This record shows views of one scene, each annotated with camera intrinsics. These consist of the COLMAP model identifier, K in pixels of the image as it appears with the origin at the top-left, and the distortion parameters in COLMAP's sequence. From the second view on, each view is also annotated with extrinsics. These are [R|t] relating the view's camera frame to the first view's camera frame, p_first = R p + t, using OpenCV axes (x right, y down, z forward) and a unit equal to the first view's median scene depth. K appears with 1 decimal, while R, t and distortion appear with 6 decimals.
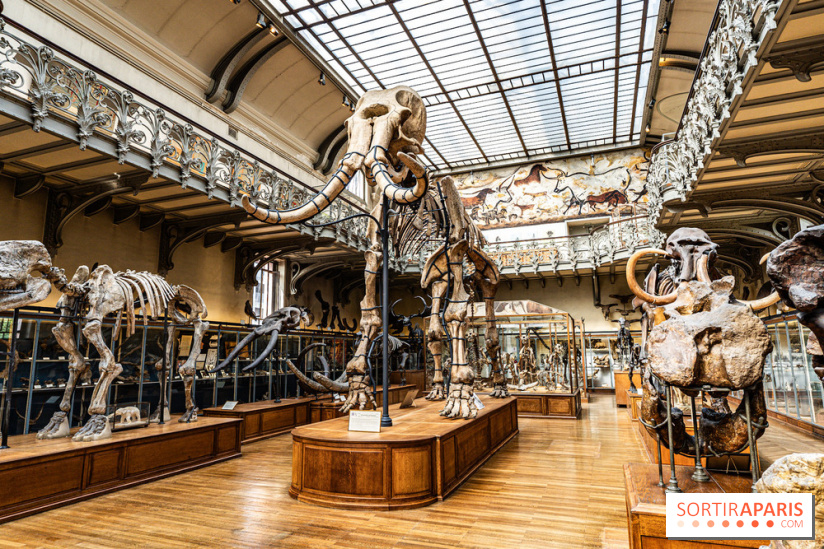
lens RADIAL K [[492.4, 0, 408.5], [0, 492.4, 273.8], [0, 0, 1]] dist [-0.003420, -0.000496]
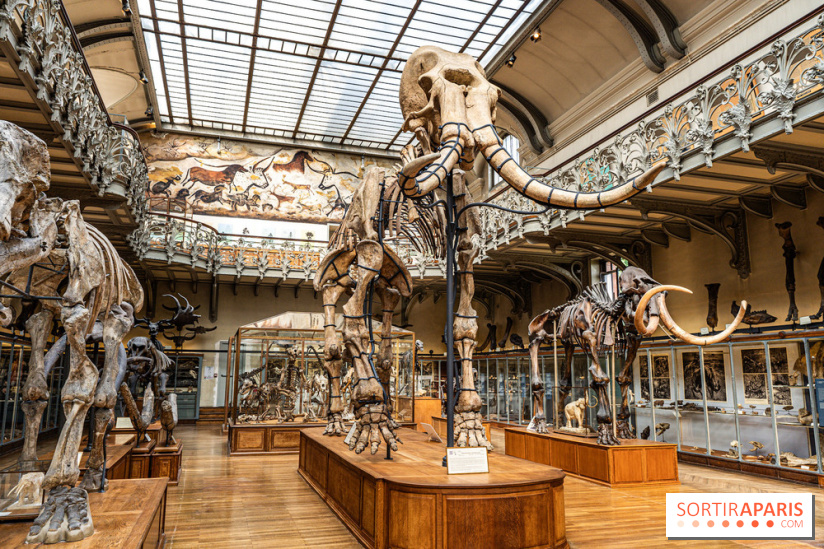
lens RADIAL K [[600.7, 0, 408.7], [0, 600.7, 274.7], [0, 0, 1]] dist [-0.004451, 0.002903]
pose [[0.771724, 0.118933, 0.624738, -0.227725], [-0.114507, 0.992288, -0.047457, 0.015911], [-0.625564, -0.034914, 0.779391, 0.086882]]
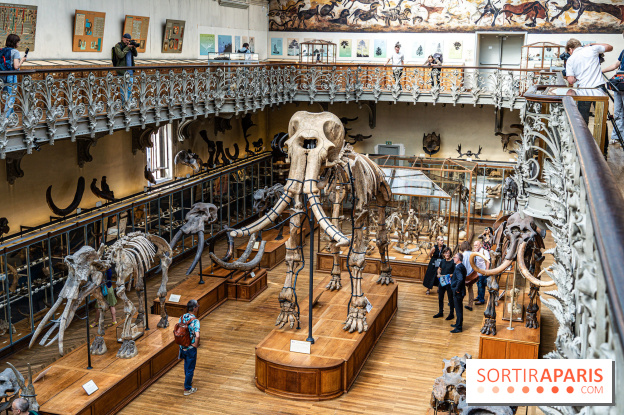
lens RADIAL K [[739.2, 0, 312.0], [0, 739.2, 207.5], [0, 0, 1]] dist [0.002994, -0.004093]
pose [[0.997205, 0.008664, 0.074204, -0.066737], [-0.034981, 0.931794, 0.361298, -0.288533], [-0.066013, -0.362884, 0.929493, -0.316874]]
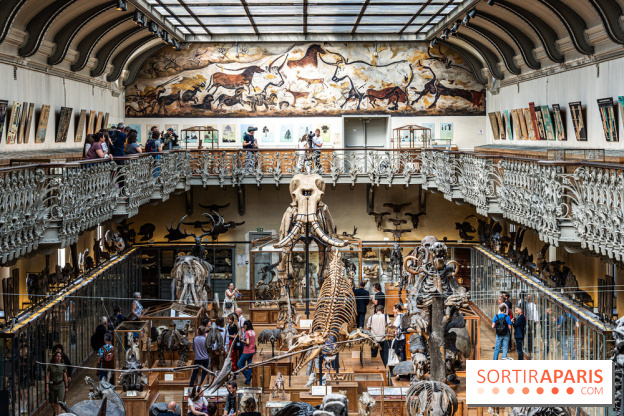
lens RADIAL K [[1996.3, 0, 312.0], [0, 1996.3, 208.0], [0, 0, 1]] dist [-0.153809, -1.861344]
pose [[0.927386, -0.010009, 0.373972, -1.110224], [-0.063286, 0.981037, 0.183197, -0.617034], [-0.368714, -0.193561, 0.909167, -2.347769]]
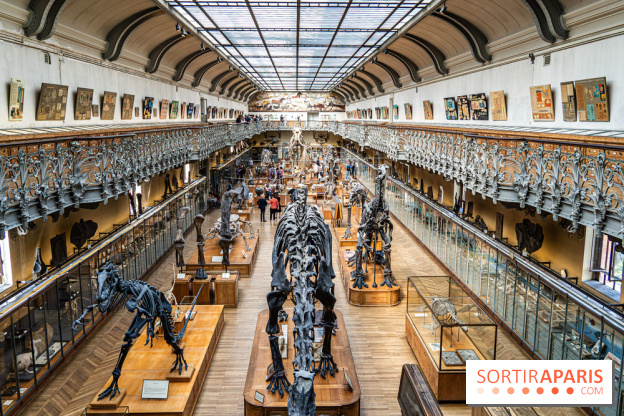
lens RADIAL K [[767.8, 0, 312.2], [0, 767.8, 238.5], [0, 0, 1]] dist [0.014046, 0.018852]
pose [[0.921246, -0.051592, 0.385543, -1.730050], [-0.071986, 0.951431, 0.299326, -0.868740], [-0.382260, -0.303507, 0.872789, -3.885008]]
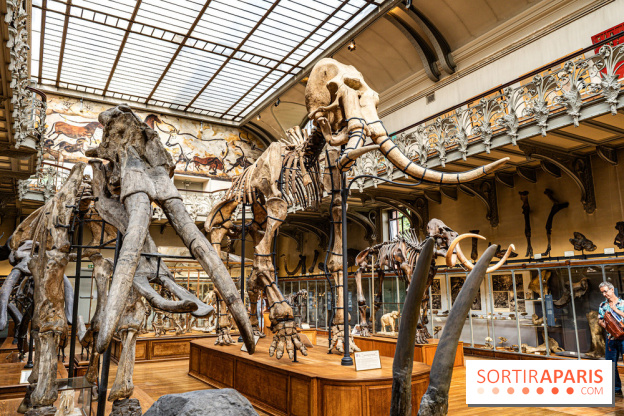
lens RADIAL K [[464.0, 0, 312.0], [0, 464.0, 208.0], [0, 0, 1]] dist [-0.000838, -0.001613]
pose [[0.604405, 0.144062, 0.783544, -0.294046], [-0.123664, 0.988559, -0.086365, 0.017686], [-0.787021, -0.044696, 0.615305, 0.130574]]
